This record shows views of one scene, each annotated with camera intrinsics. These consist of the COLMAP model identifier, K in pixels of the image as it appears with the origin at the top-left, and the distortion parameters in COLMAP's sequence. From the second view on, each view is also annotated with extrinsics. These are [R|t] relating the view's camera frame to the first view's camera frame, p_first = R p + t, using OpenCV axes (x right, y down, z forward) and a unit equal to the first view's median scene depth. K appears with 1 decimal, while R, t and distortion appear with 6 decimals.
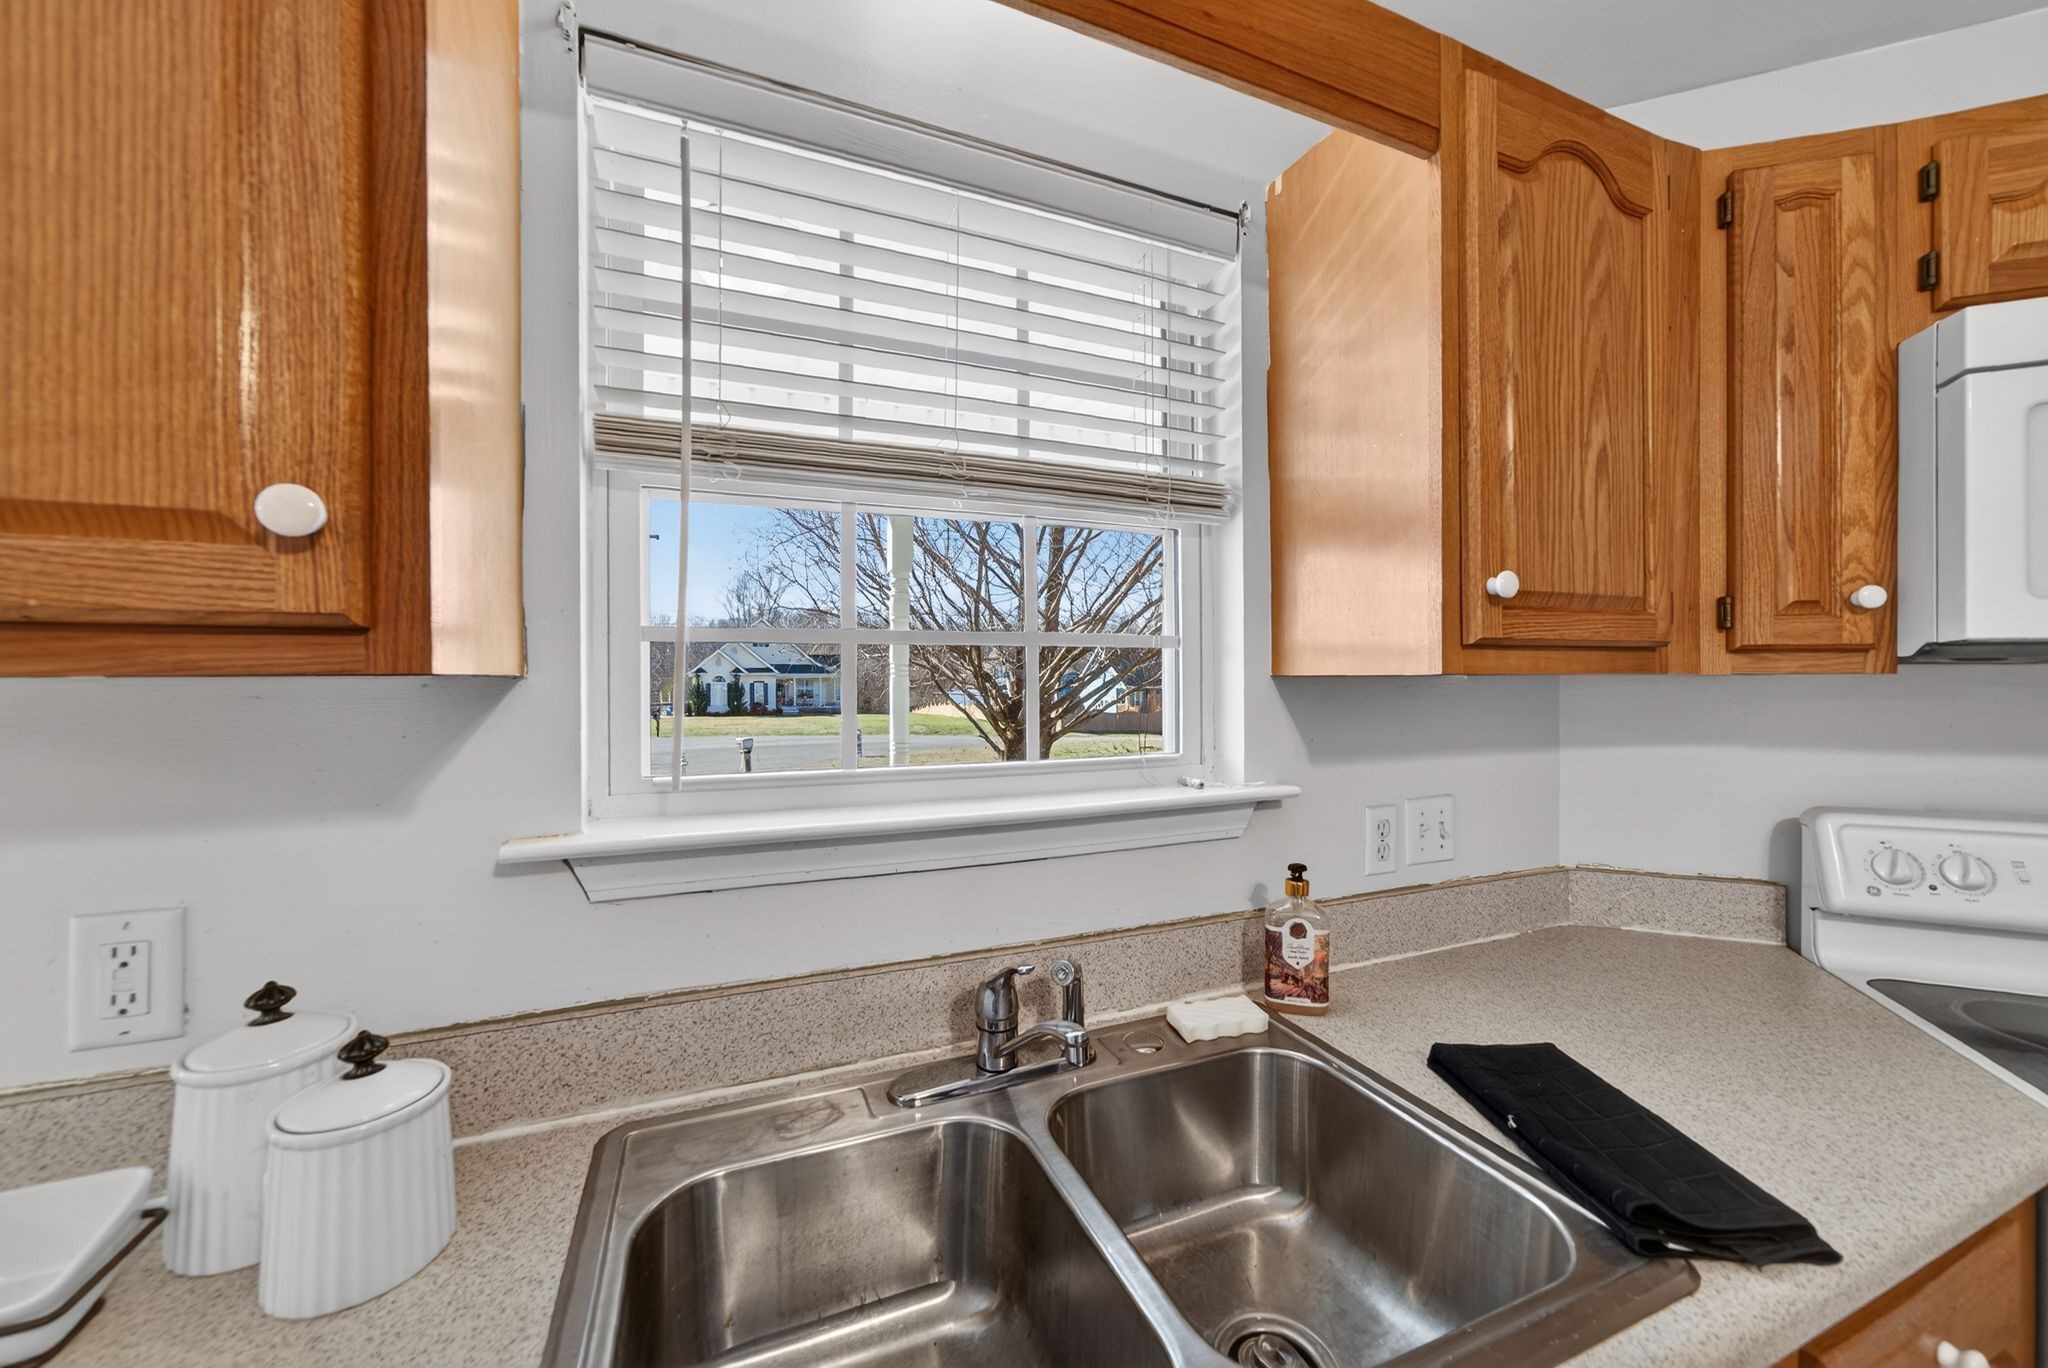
lens RADIAL K [[754.3, 0, 1017.7], [0, 754.3, 679.5], [0, 0, 1]] dist [-0.002549, -0.000085]
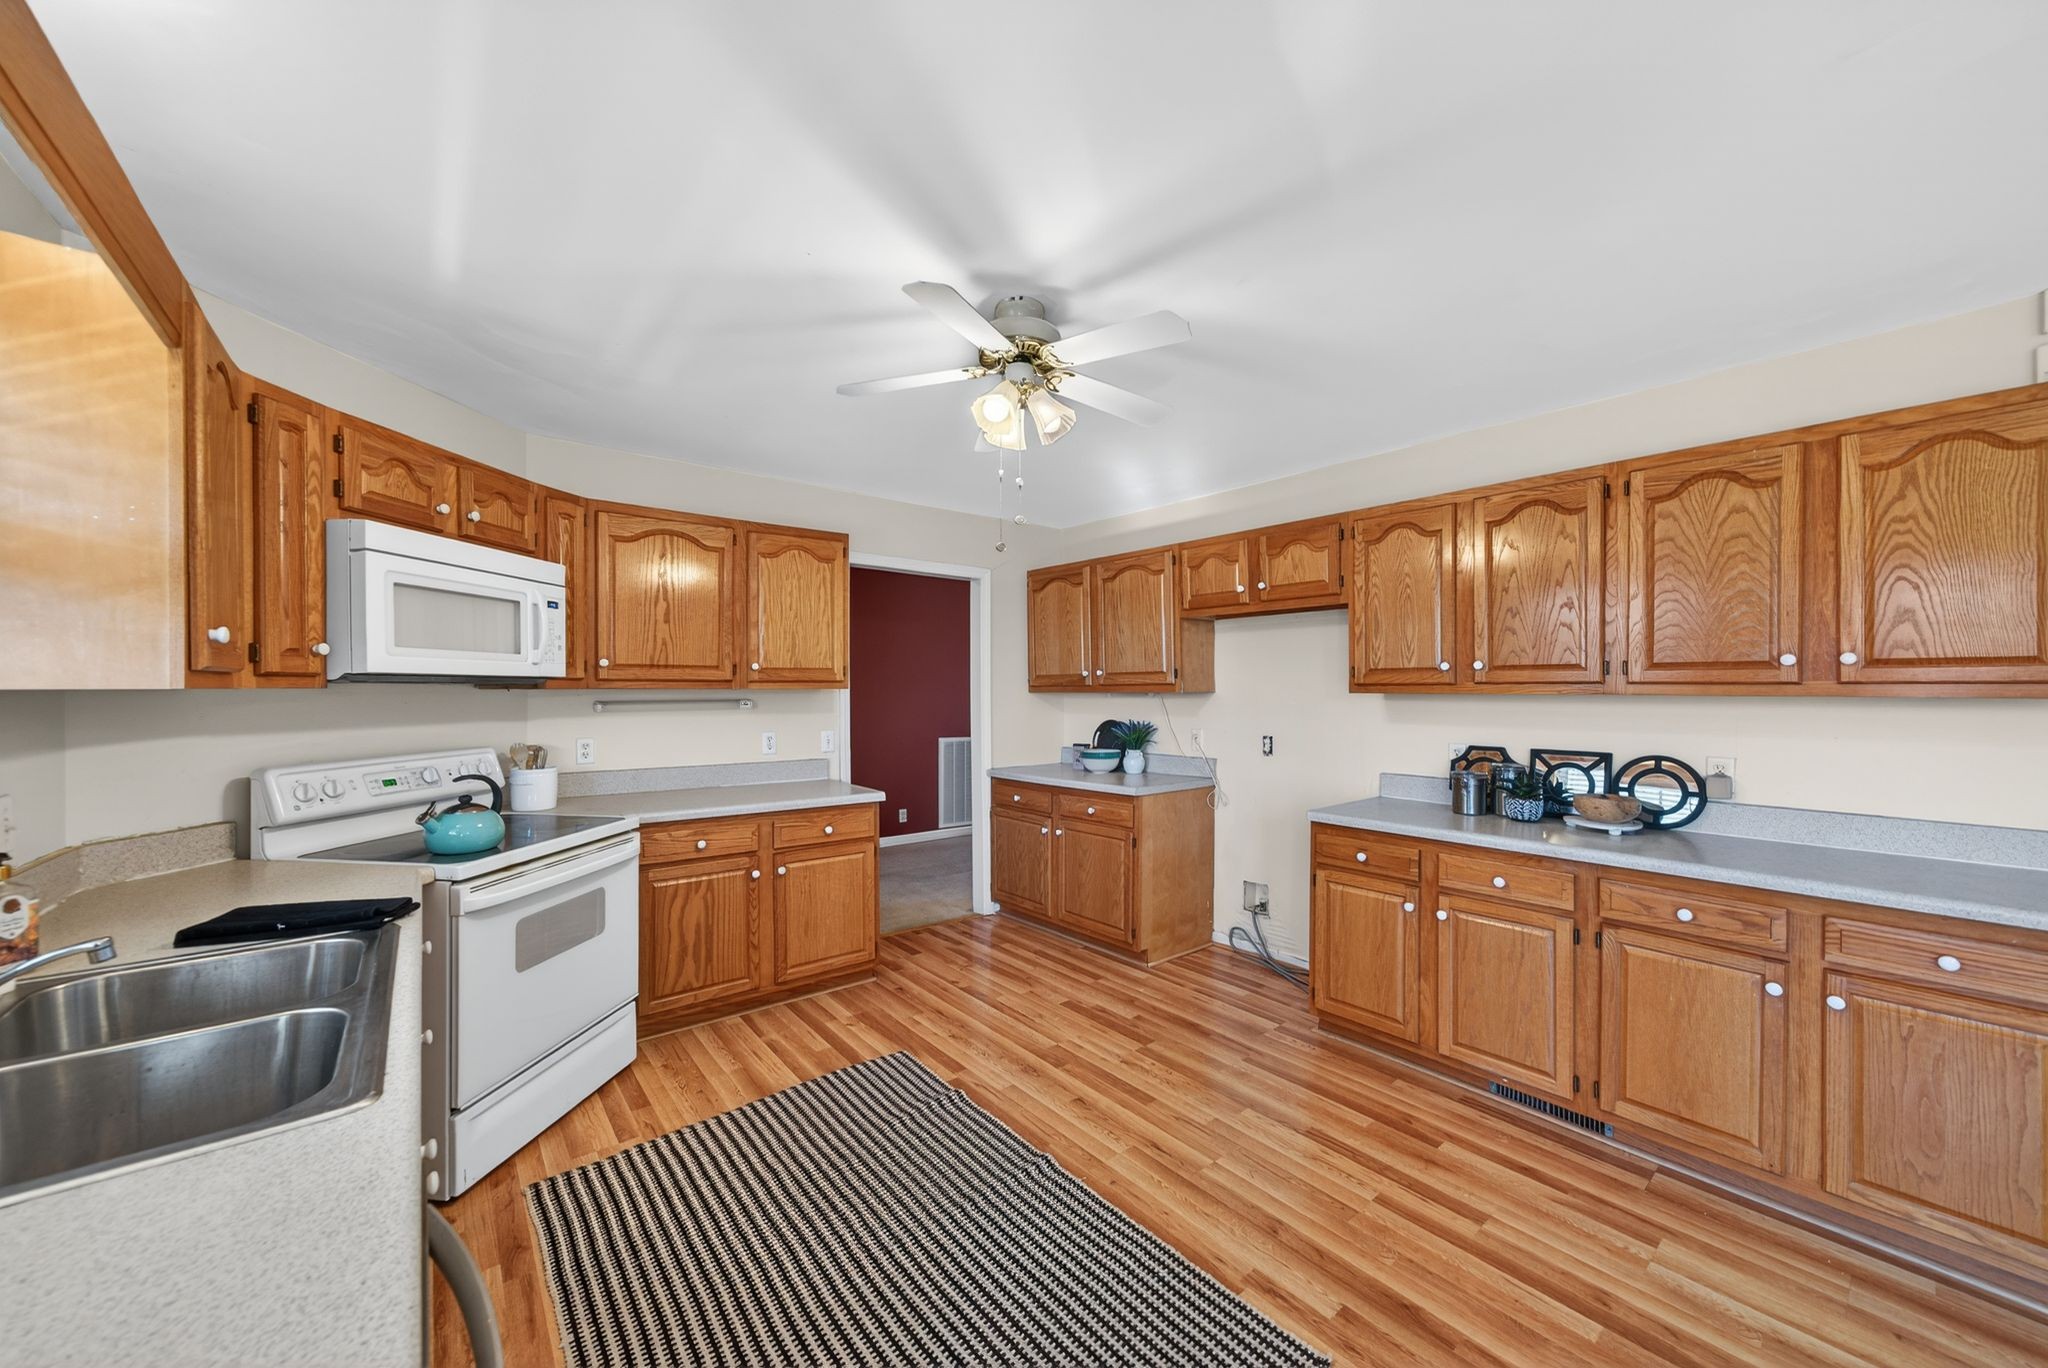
lens RADIAL K [[760.1, 0, 1012.5], [0, 760.1, 682.6], [0, 0, 1]] dist [0.001682, 0.000272]
pose [[-0.262431, 0.005587, 0.964935, -1.202163], [0.005655, 0.999975, -0.004251, -0.003754], [-0.964934, 0.004341, -0.262456, -0.202665]]
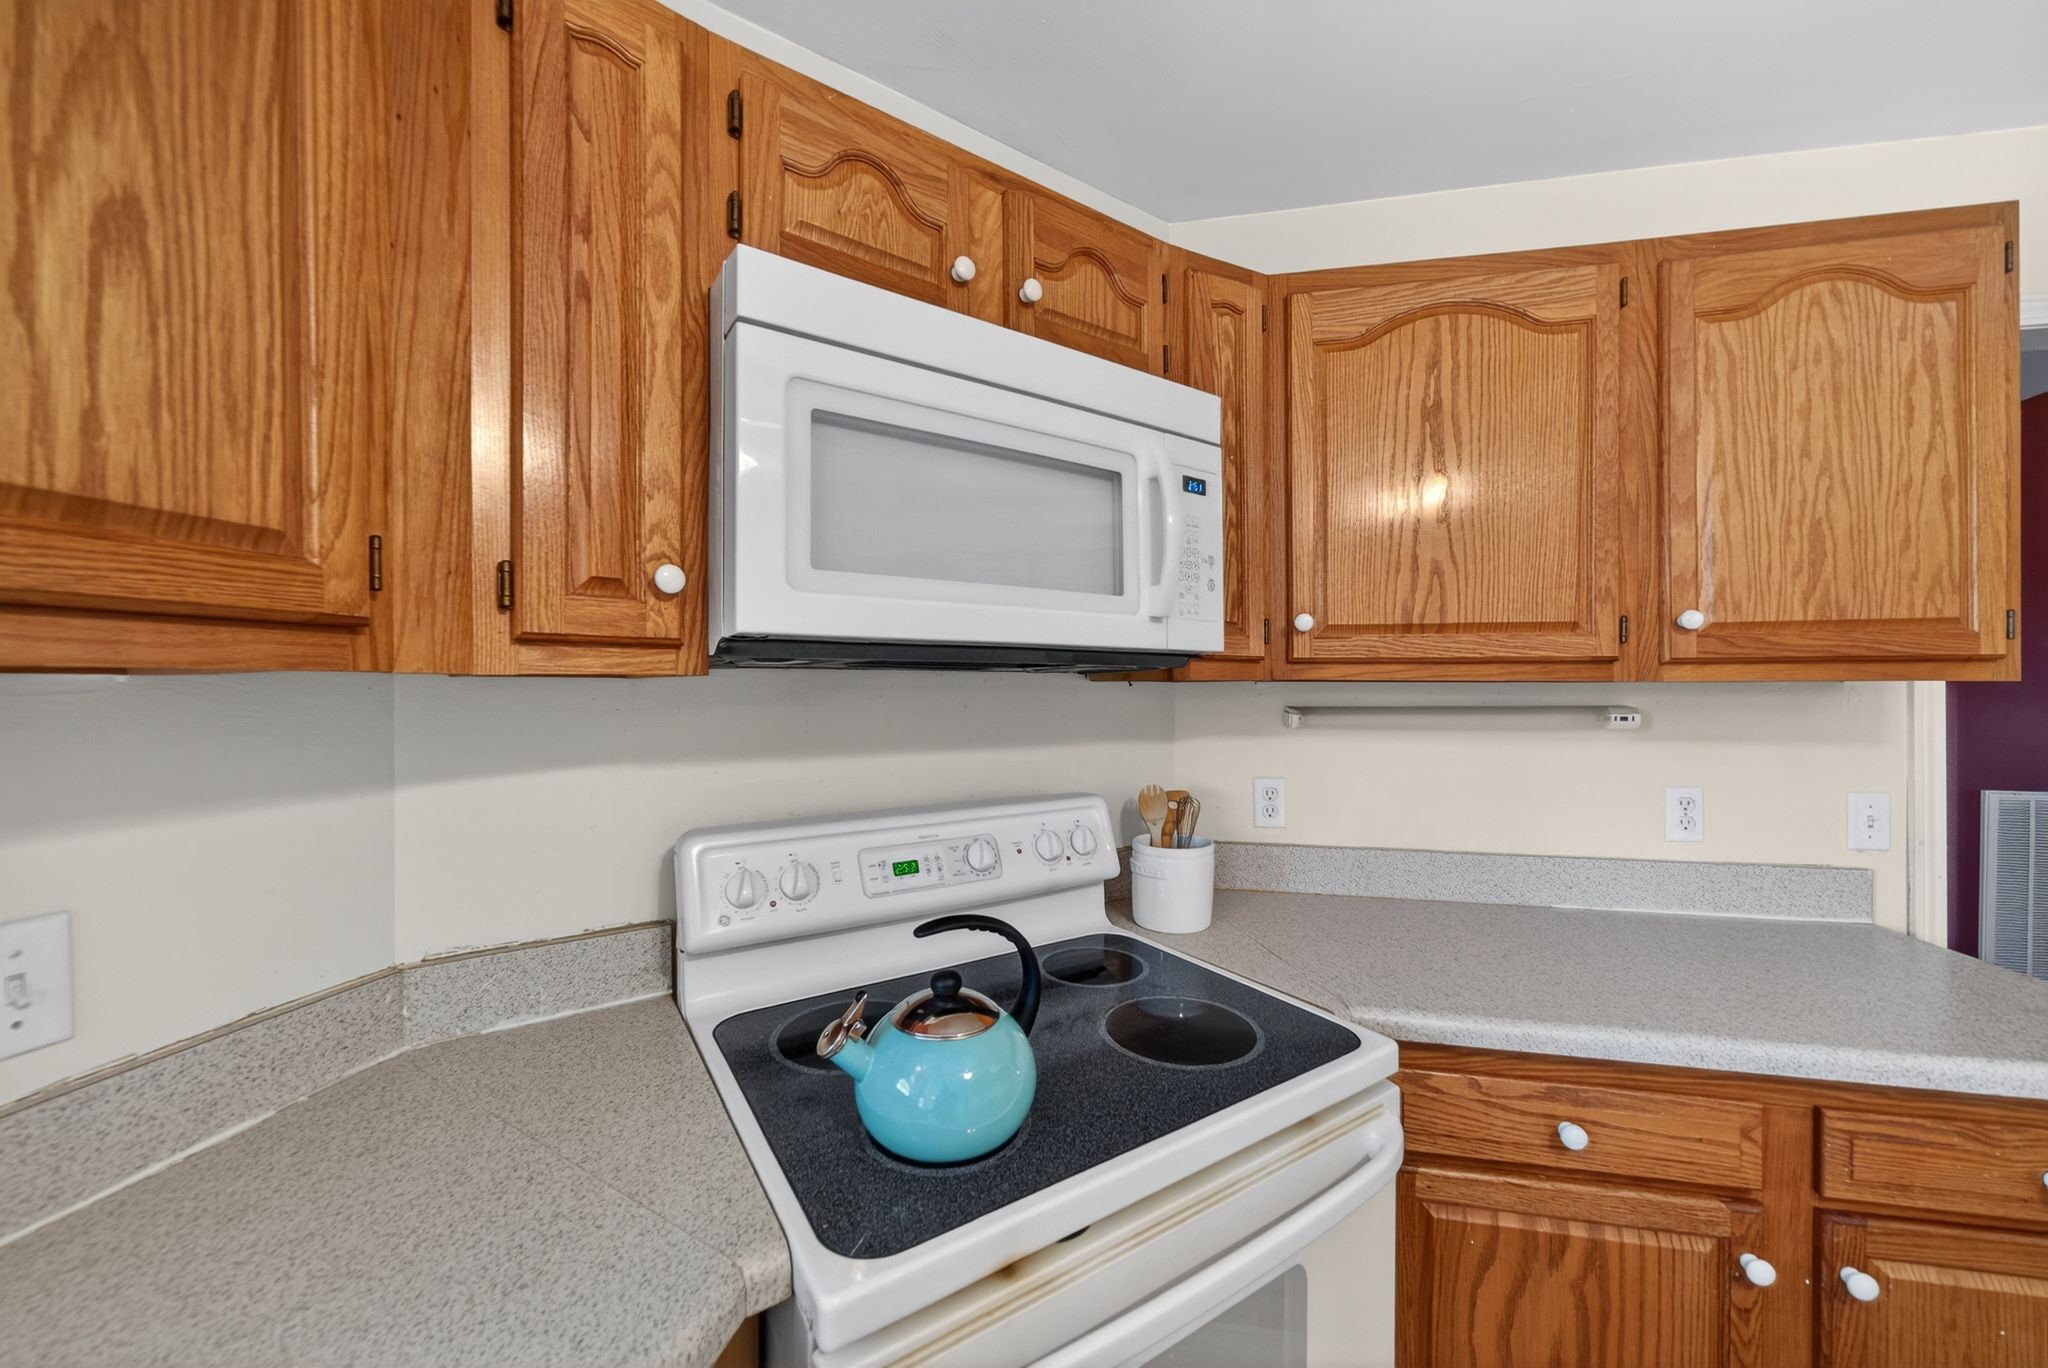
lens RADIAL K [[760.1, 0, 1012.5], [0, 760.1, 682.6], [0, 0, 1]] dist [0.001682, 0.000272]
pose [[0.549603, 0.002626, 0.835422, 0.634894], [0.006201, 0.999955, -0.007223, 0.008669], [-0.835403, 0.009150, 0.549562, 0.240190]]
